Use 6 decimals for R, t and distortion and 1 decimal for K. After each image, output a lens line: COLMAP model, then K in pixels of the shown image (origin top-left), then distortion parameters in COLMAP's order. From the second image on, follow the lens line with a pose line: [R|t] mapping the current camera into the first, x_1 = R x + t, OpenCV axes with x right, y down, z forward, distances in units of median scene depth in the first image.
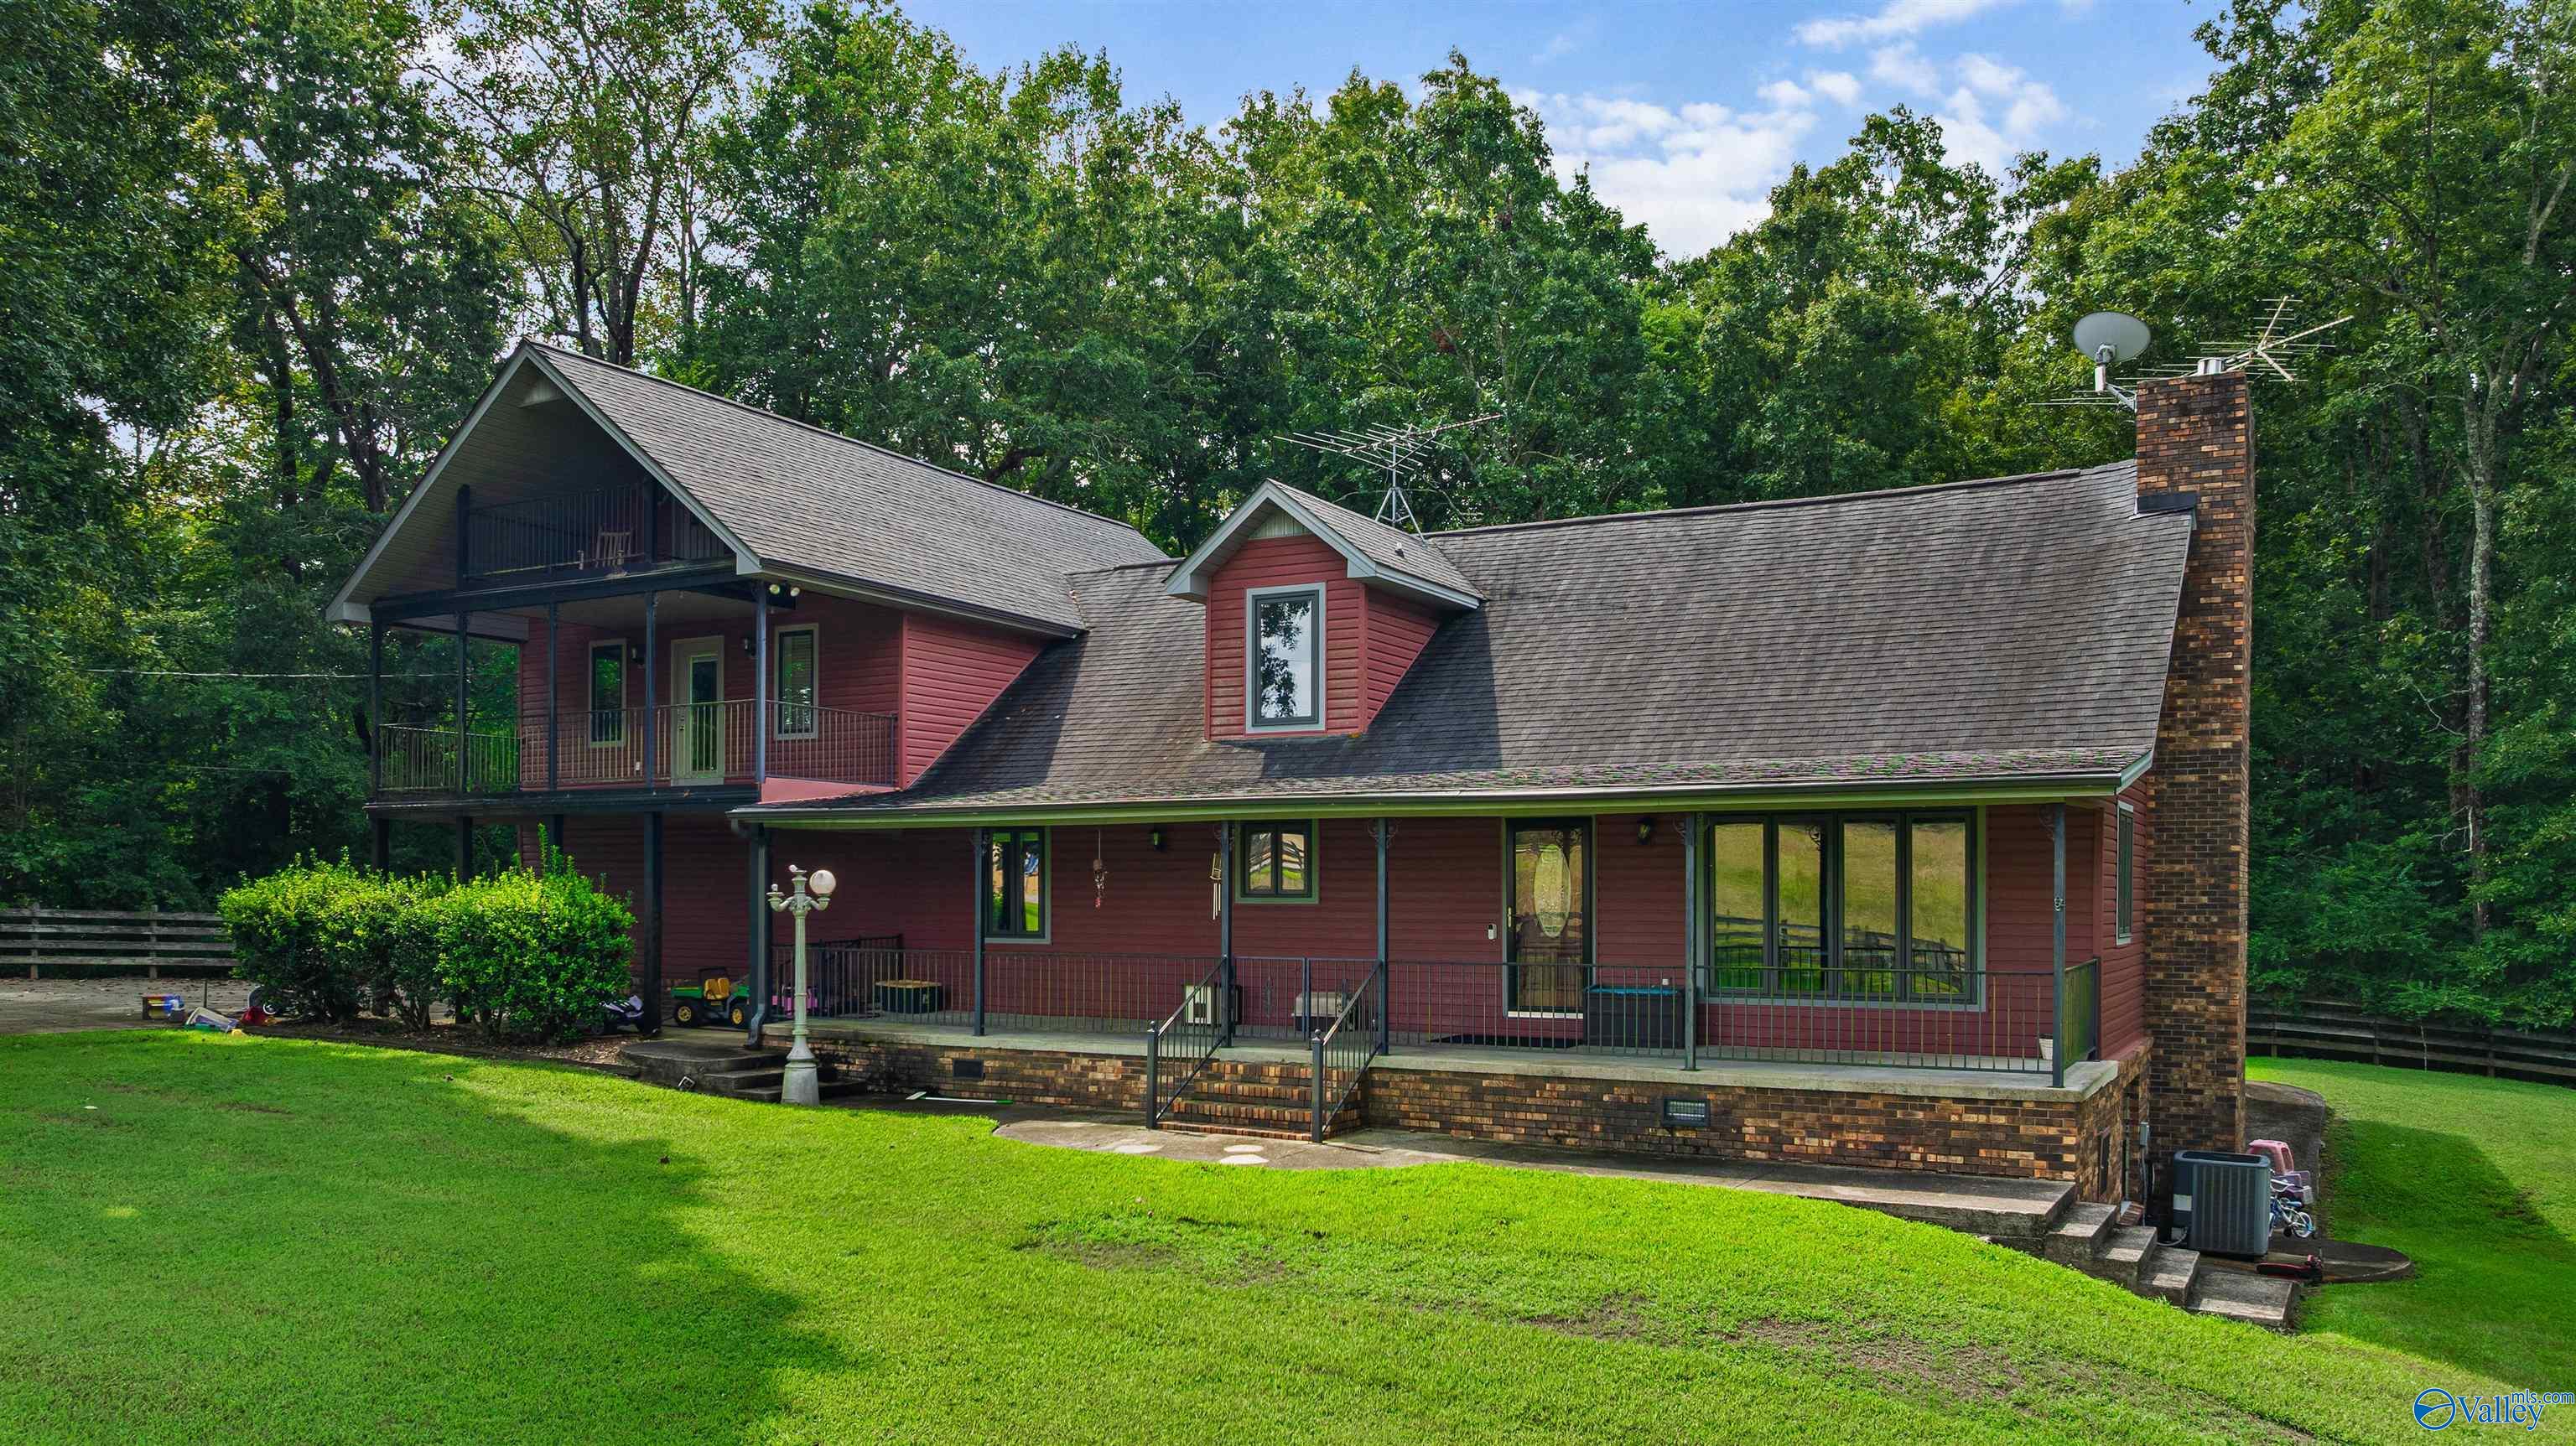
lens RADIAL K [[1832.8, 0, 1420.1], [0, 1832.8, 885.2], [0, 0, 1]] dist [-0.019625, 0.001527]
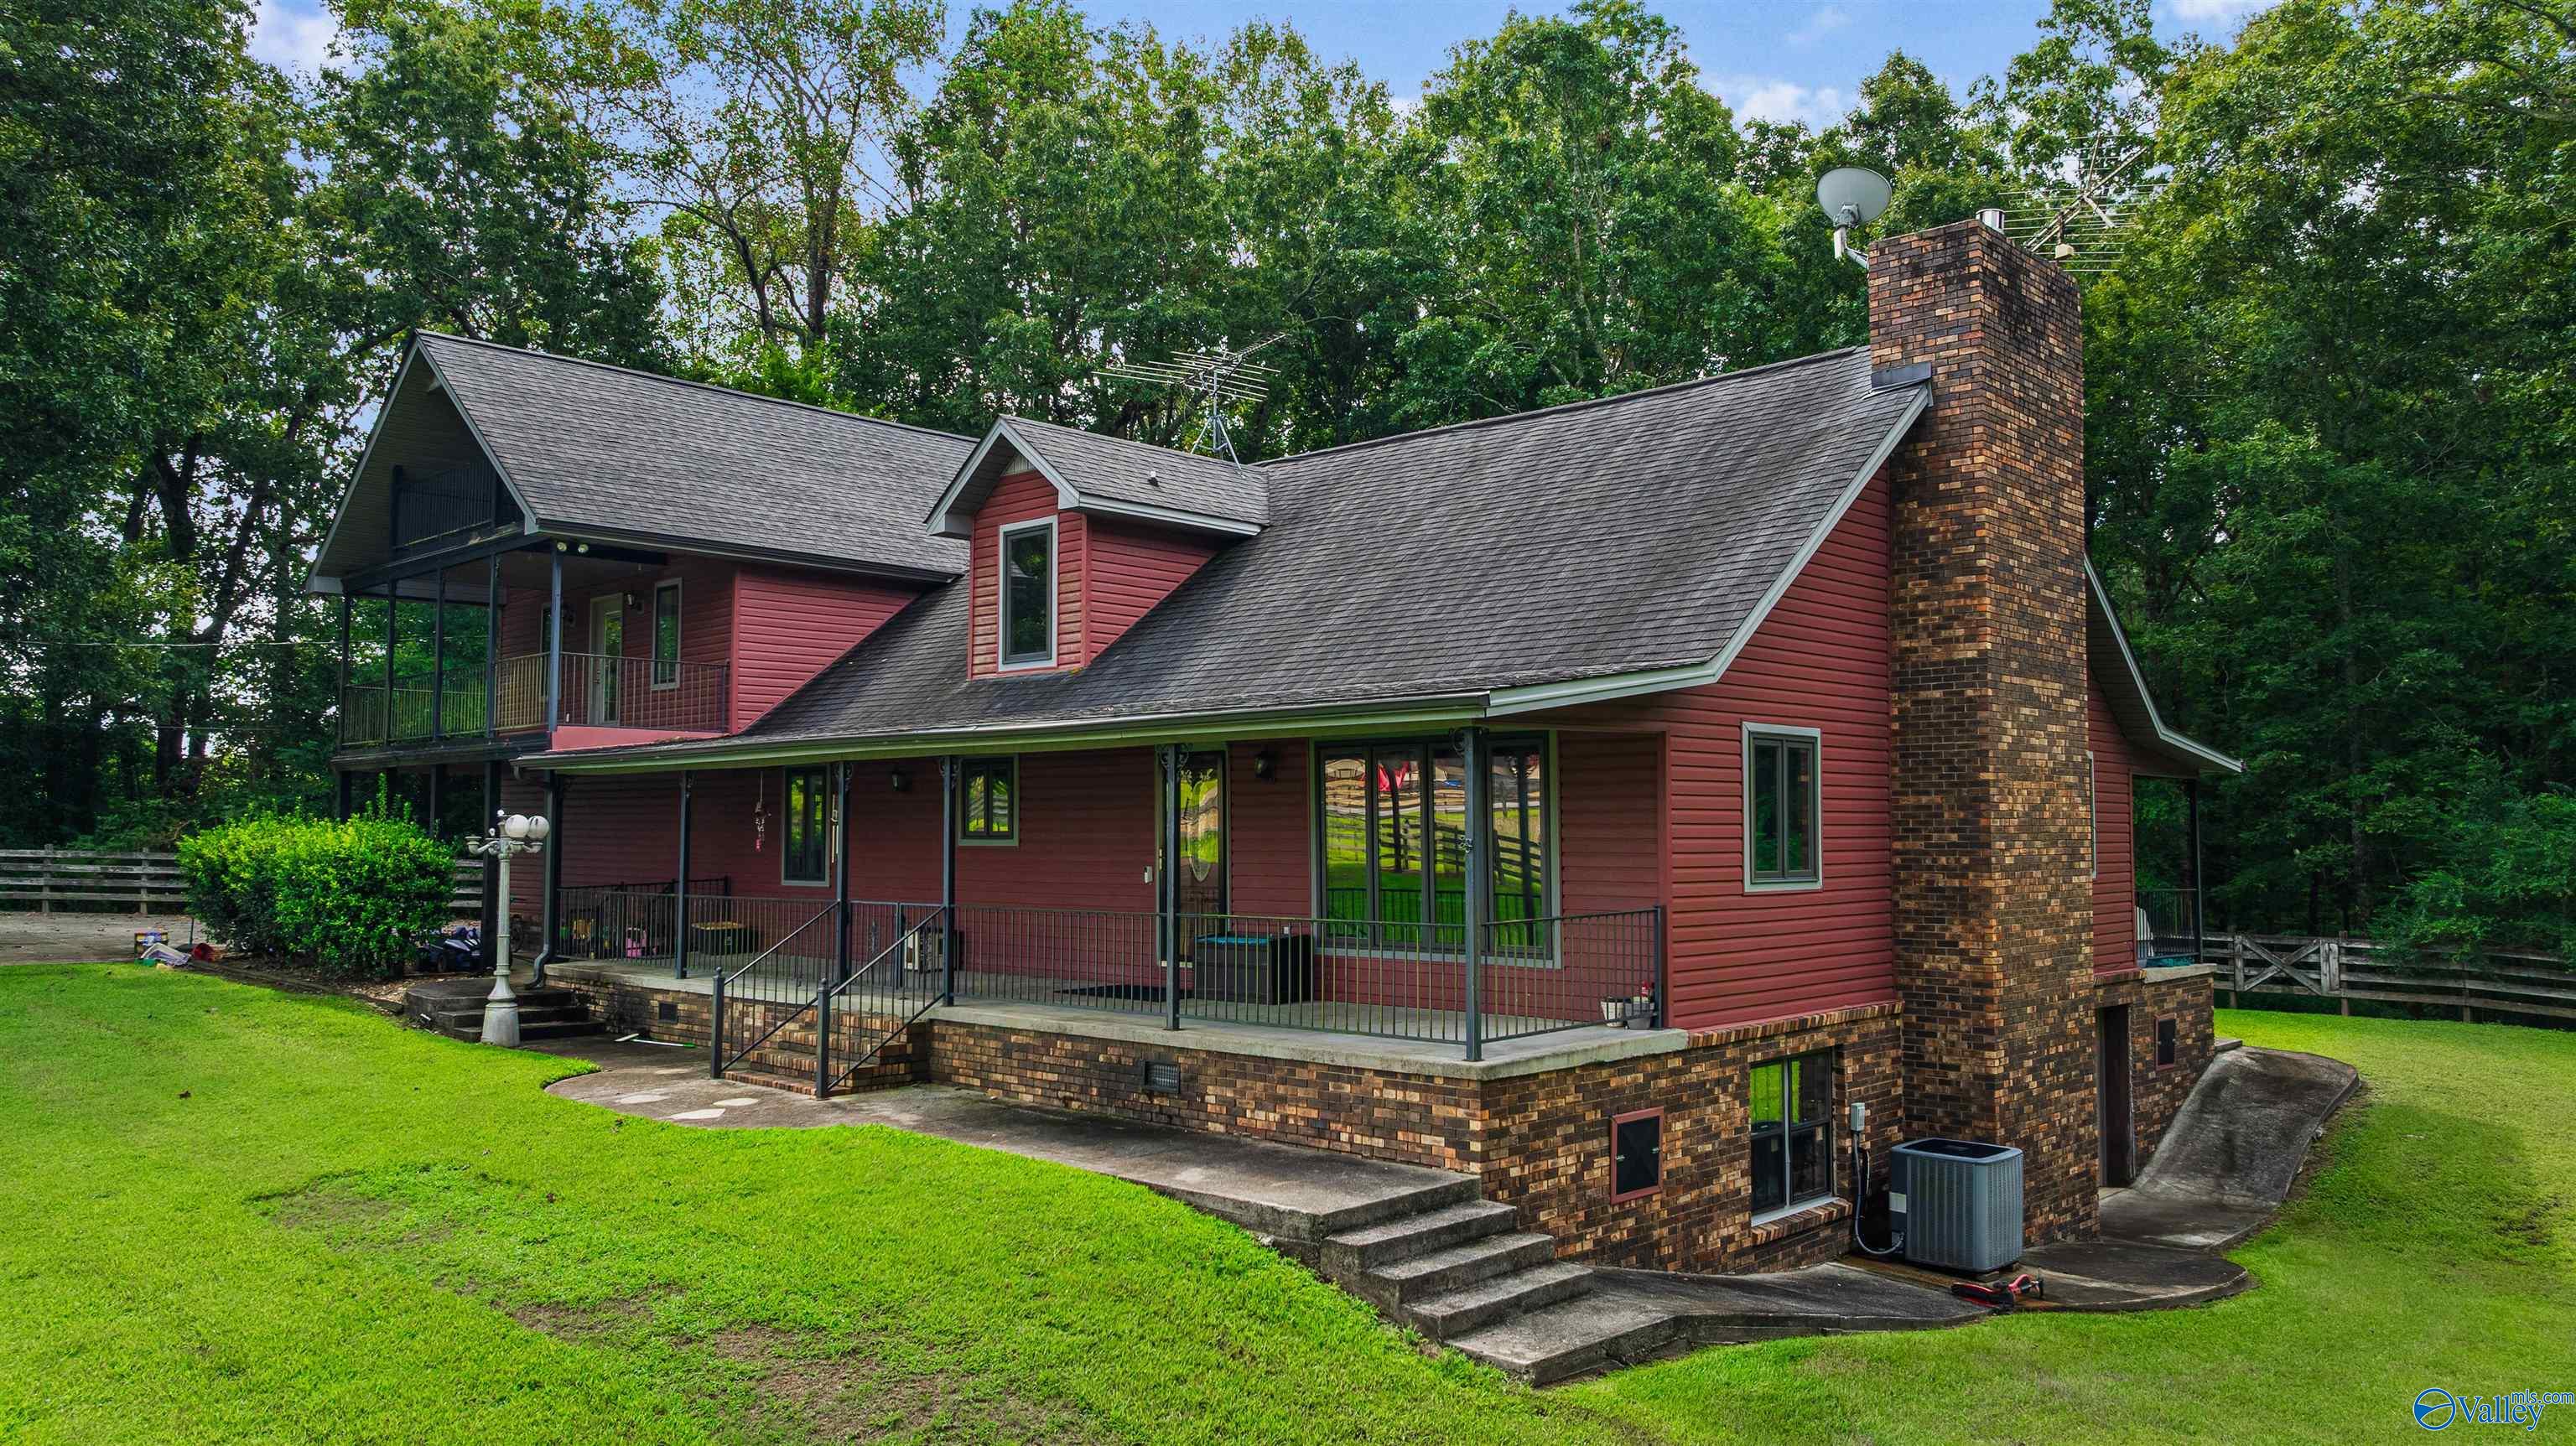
lens RADIAL K [[1832.8, 0, 1411.3], [0, 1832.8, 686.6], [0, 0, 1]] dist [-0.019625, 0.001527]
pose [[0.969814, -0.024902, -0.242572, 0.392506], [0.006568, 0.997079, -0.076099, 0.001258], [0.243758, 0.072209, 0.967144, 0.116000]]
